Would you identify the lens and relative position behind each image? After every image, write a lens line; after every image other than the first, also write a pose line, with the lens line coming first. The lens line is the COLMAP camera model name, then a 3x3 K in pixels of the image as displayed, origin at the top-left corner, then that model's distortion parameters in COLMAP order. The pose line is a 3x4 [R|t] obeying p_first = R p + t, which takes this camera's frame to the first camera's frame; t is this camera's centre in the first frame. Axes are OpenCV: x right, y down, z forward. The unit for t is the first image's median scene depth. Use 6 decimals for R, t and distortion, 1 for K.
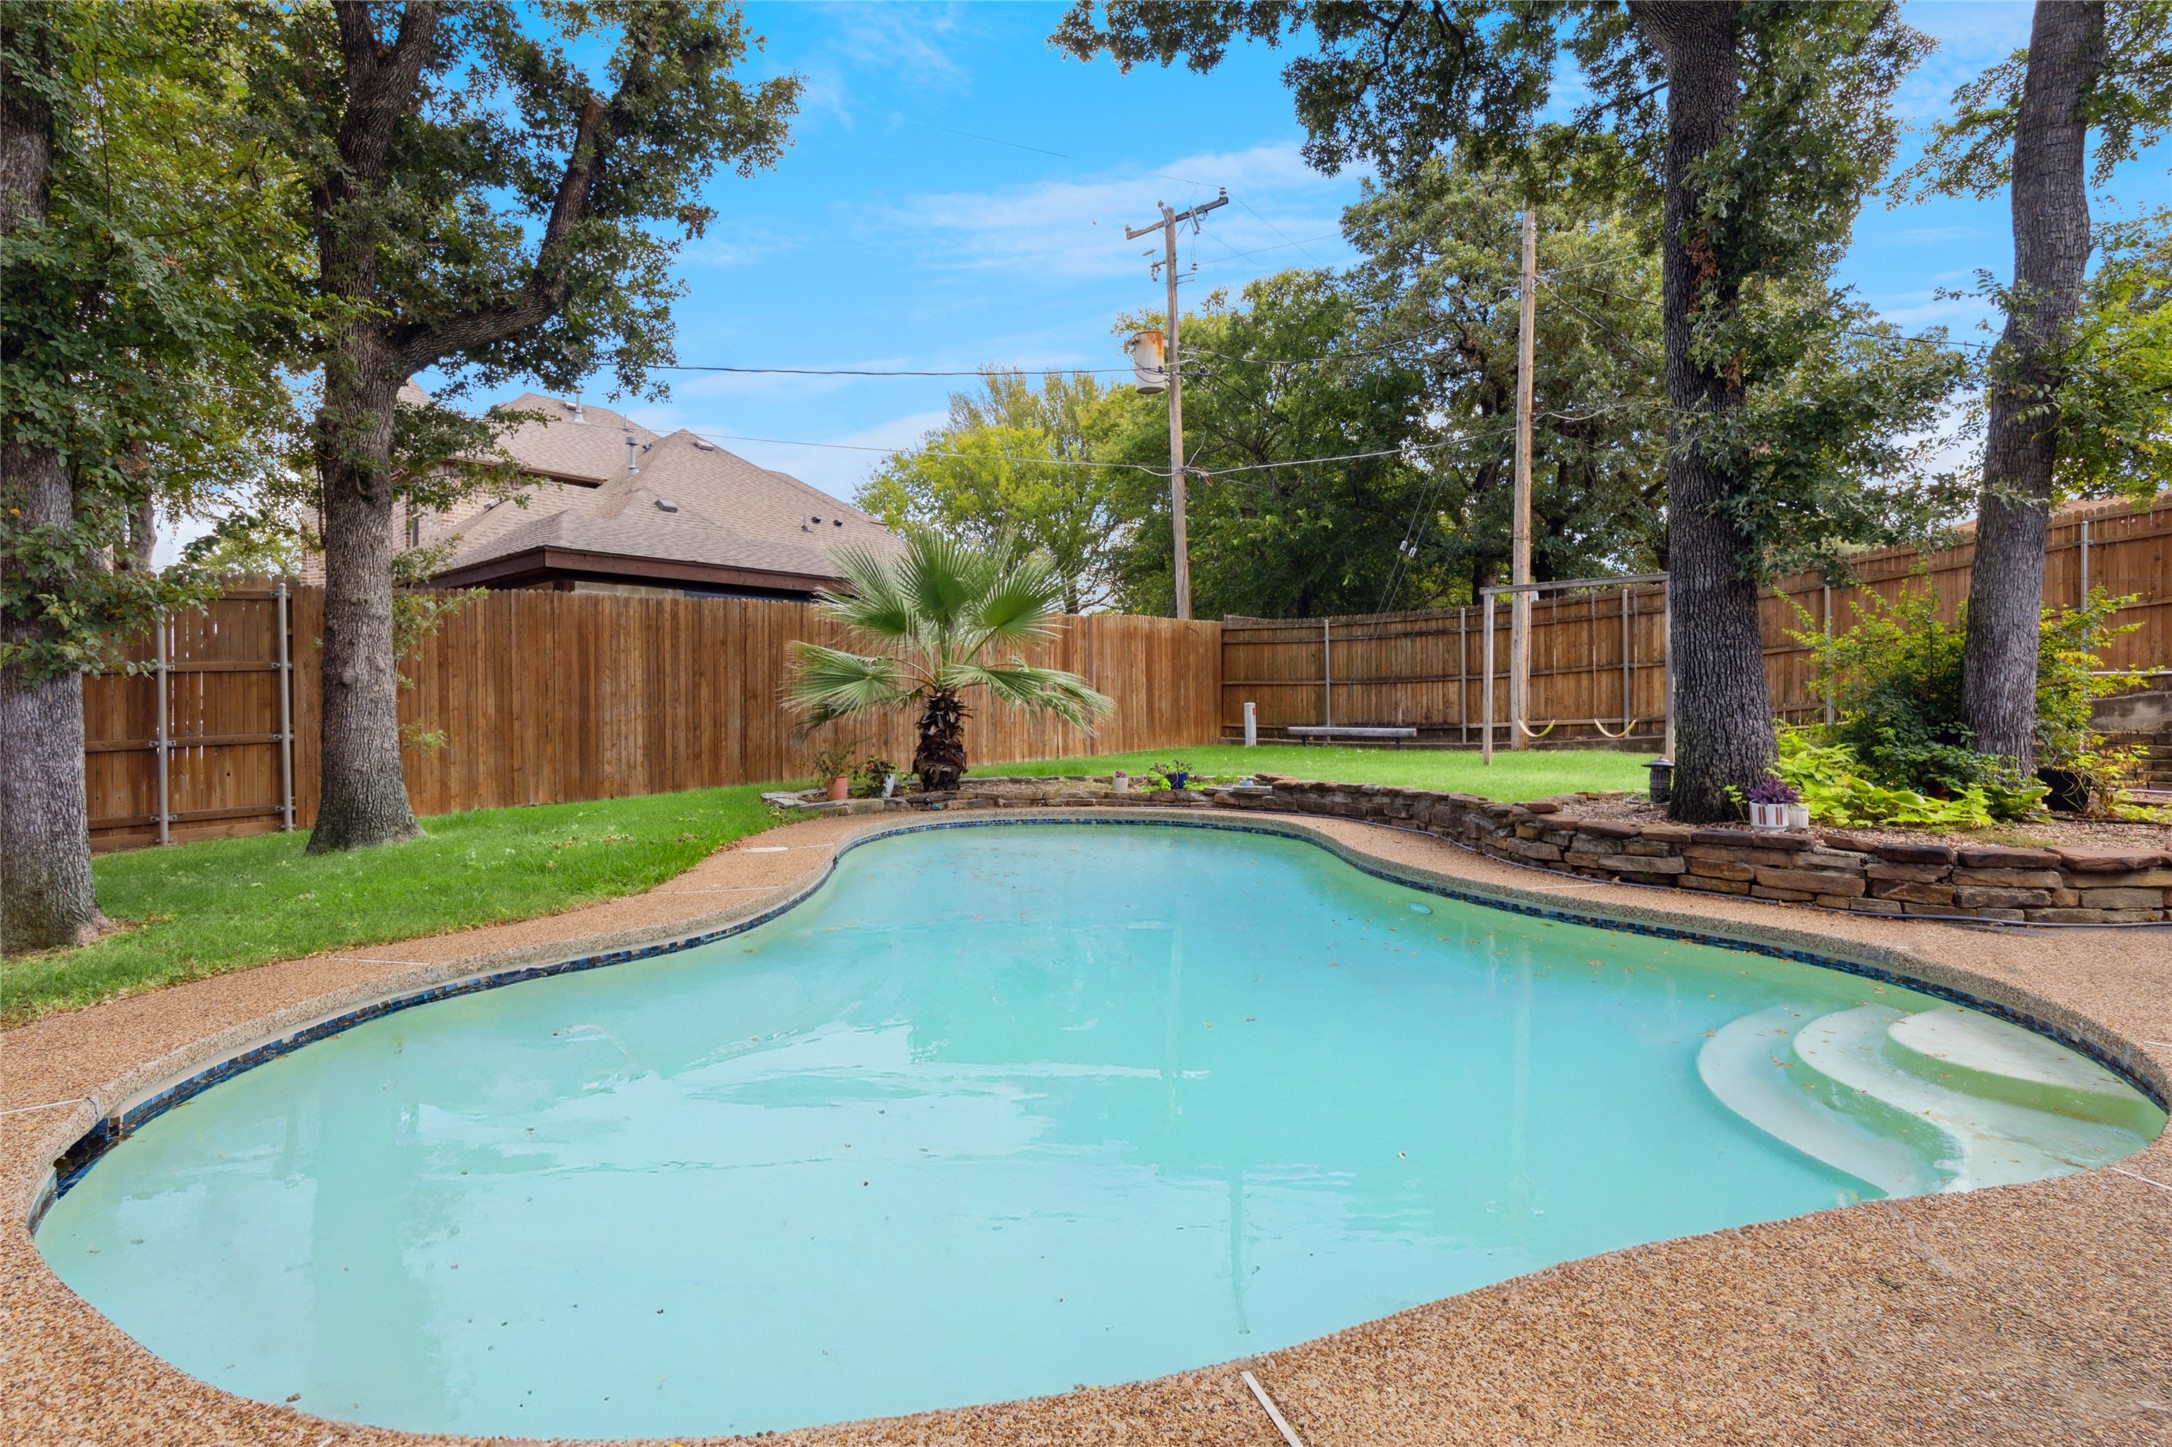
lens RADIAL K [[1058.8, 0, 1086.0], [0, 1058.8, 723.5], [0, 0, 1]] dist [0.003458, 0.000312]
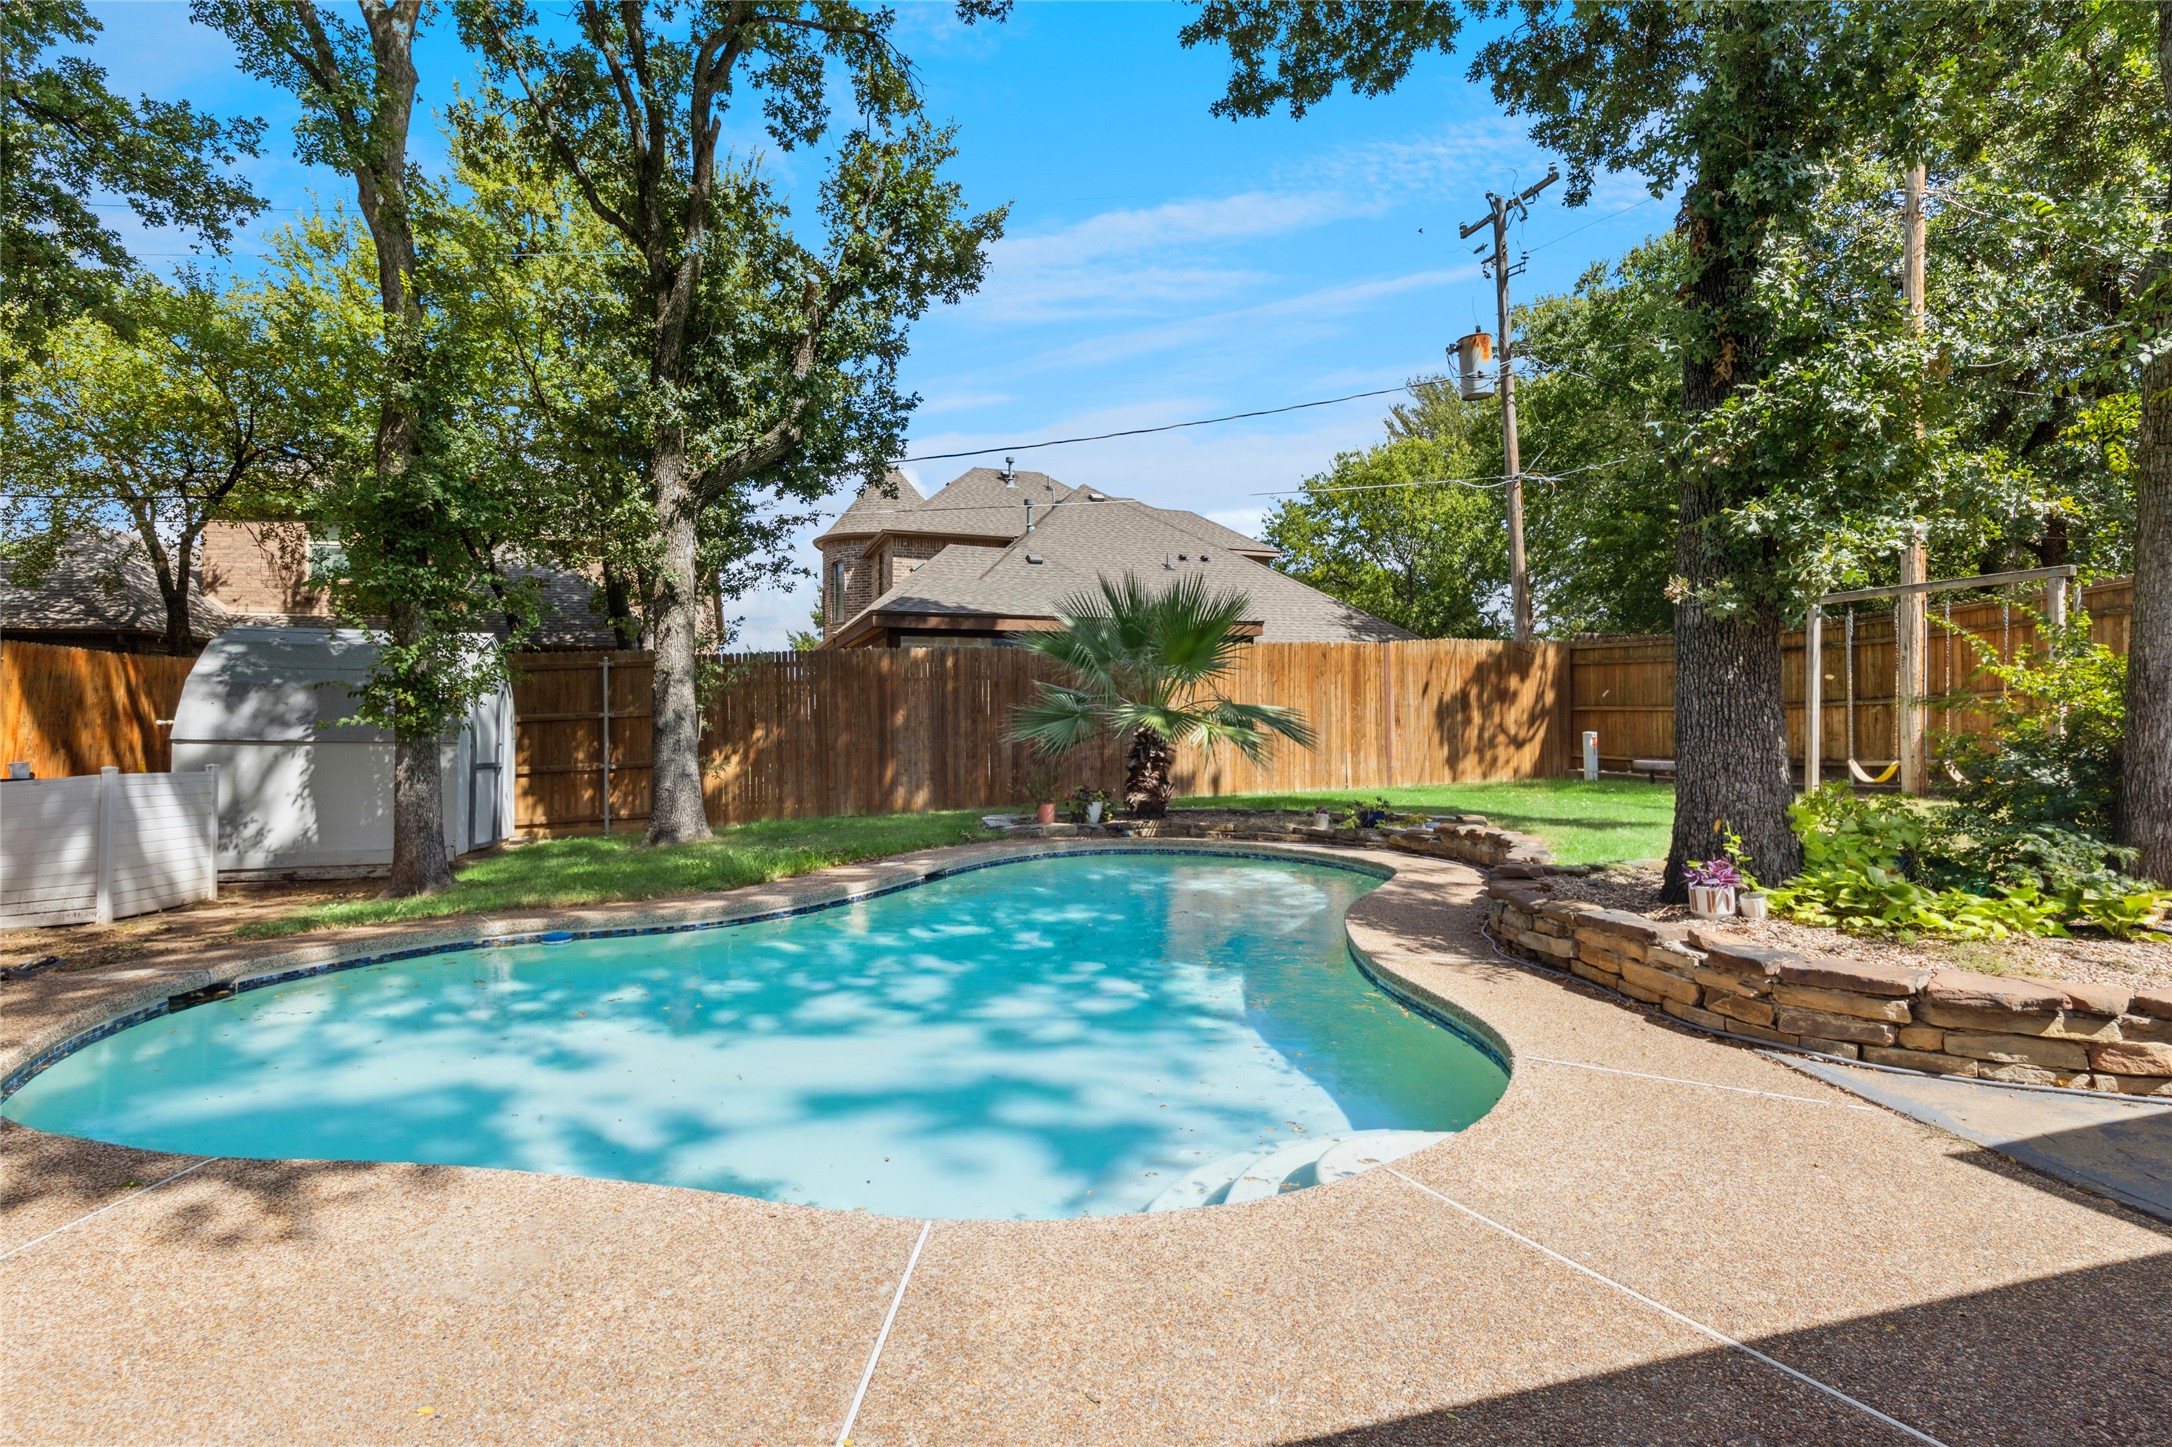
lens RADIAL K [[1072.9, 0, 1088.5], [0, 1072.9, 715.1], [0, 0, 1]] dist [0.022926, -0.011960]
pose [[0.875094, -0.003989, -0.483936, 0.358261], [-0.005884, 0.999804, -0.018882, -0.022620], [0.483917, 0.019371, 0.874900, 0.013293]]
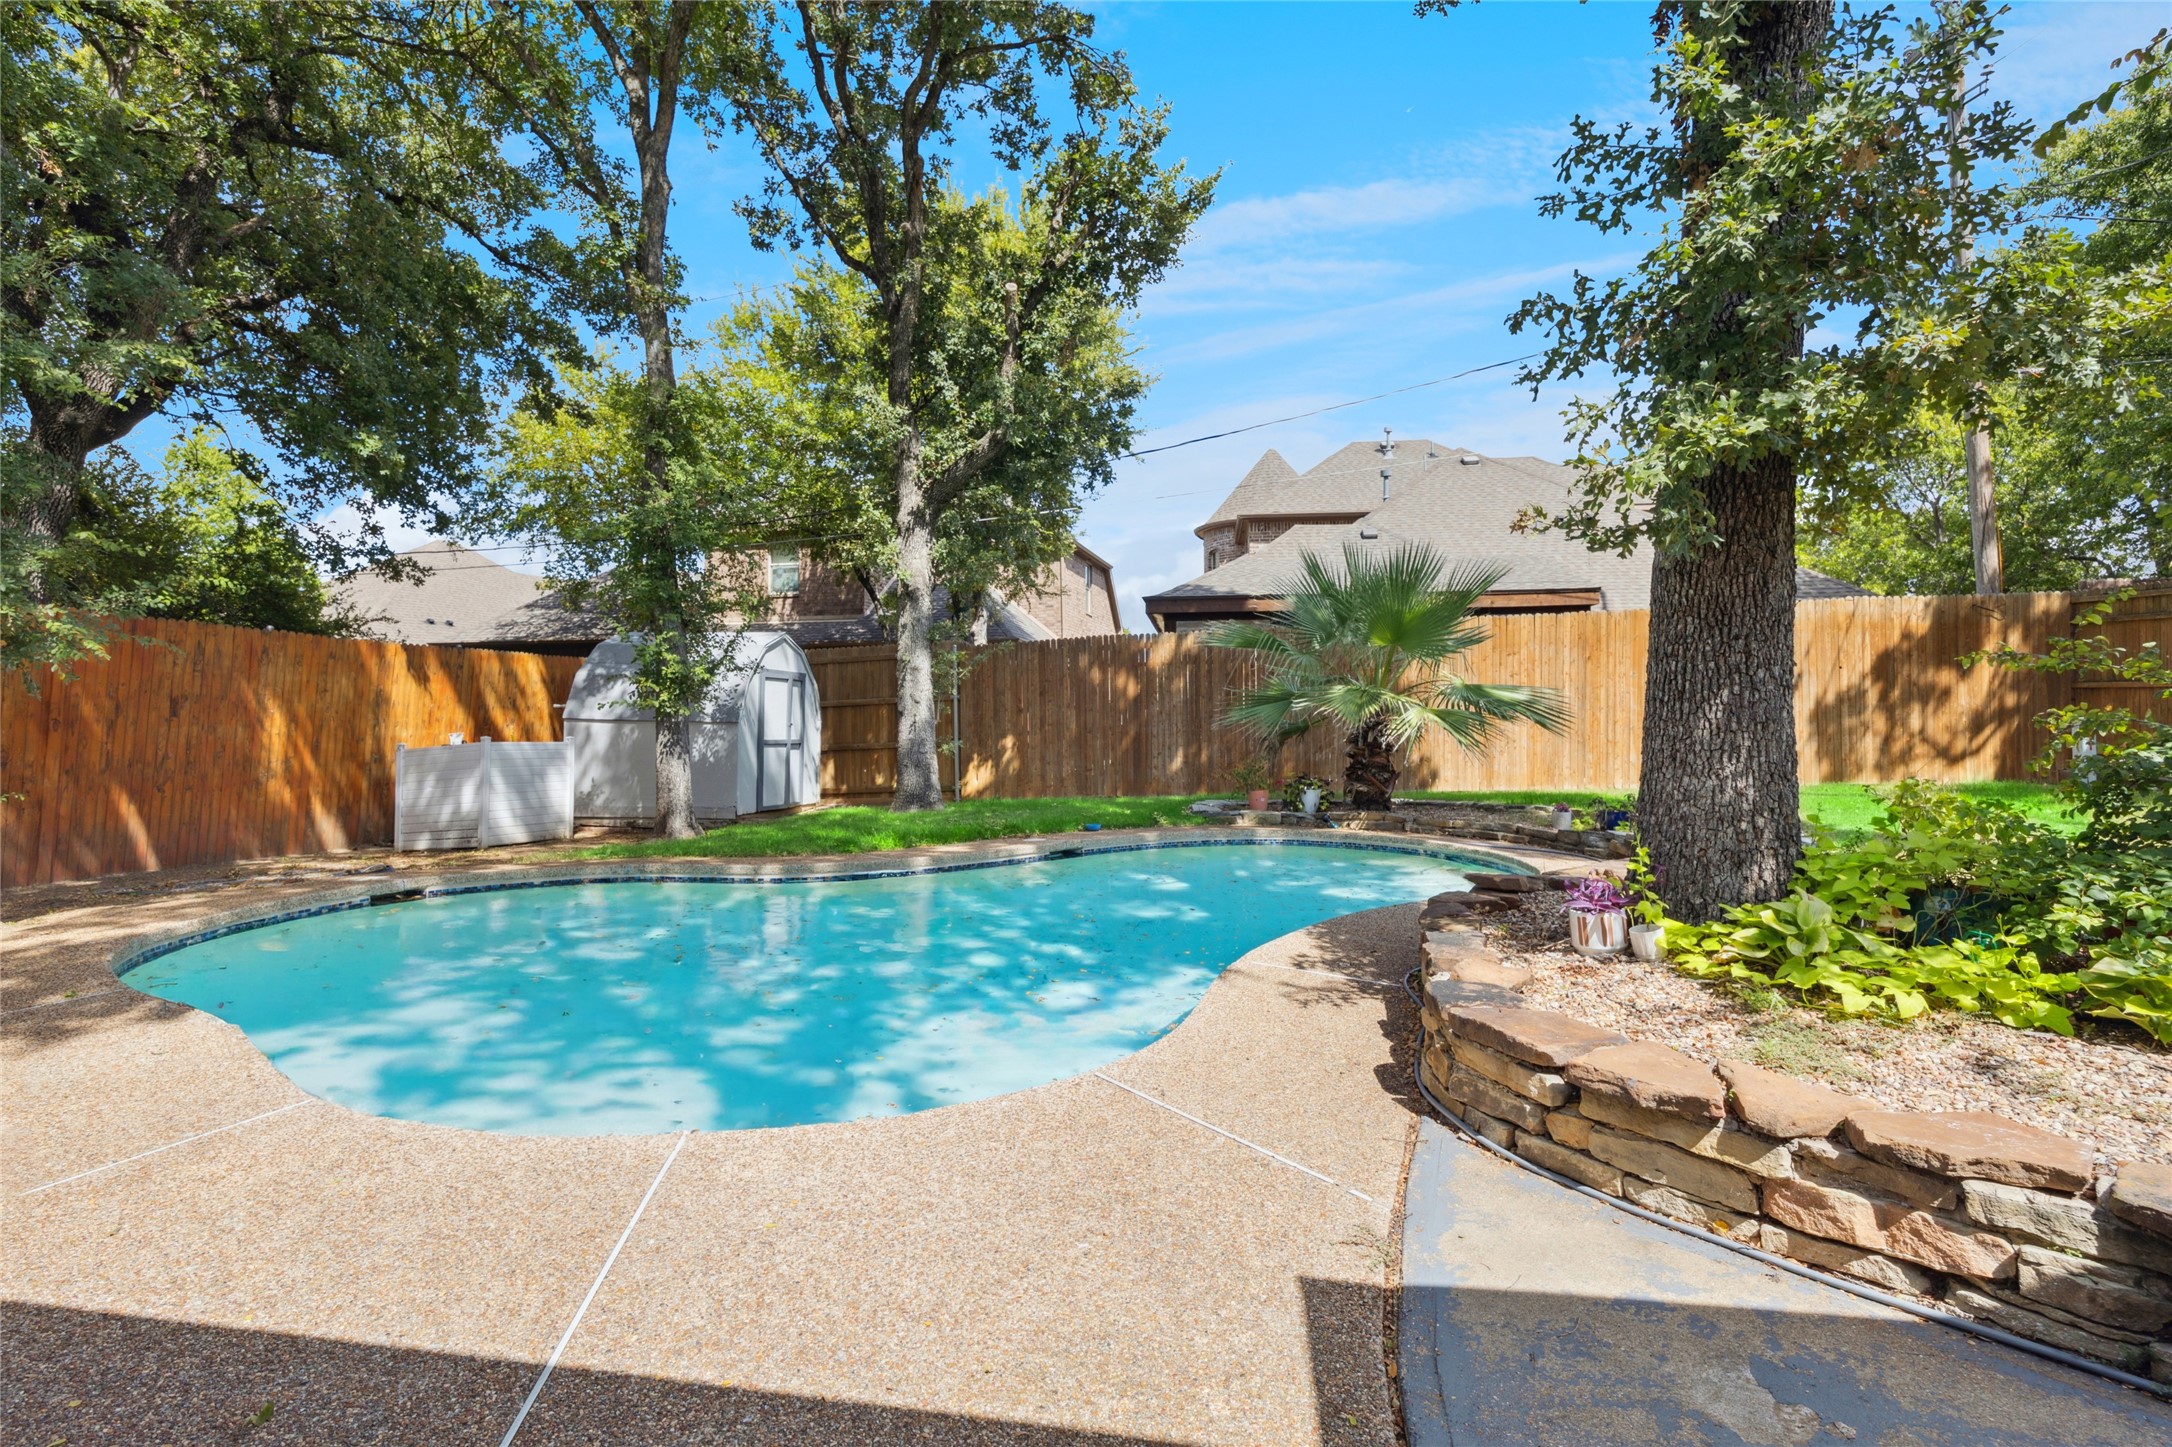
lens RADIAL K [[1072.9, 0, 1088.5], [0, 1072.9, 715.1], [0, 0, 1]] dist [0.022926, -0.011960]
pose [[0.565954, 0.001541, -0.824435, 0.571249], [-0.007811, 0.999963, -0.003493, -0.020622], [0.824400, 0.008417, 0.565945, 0.222494]]
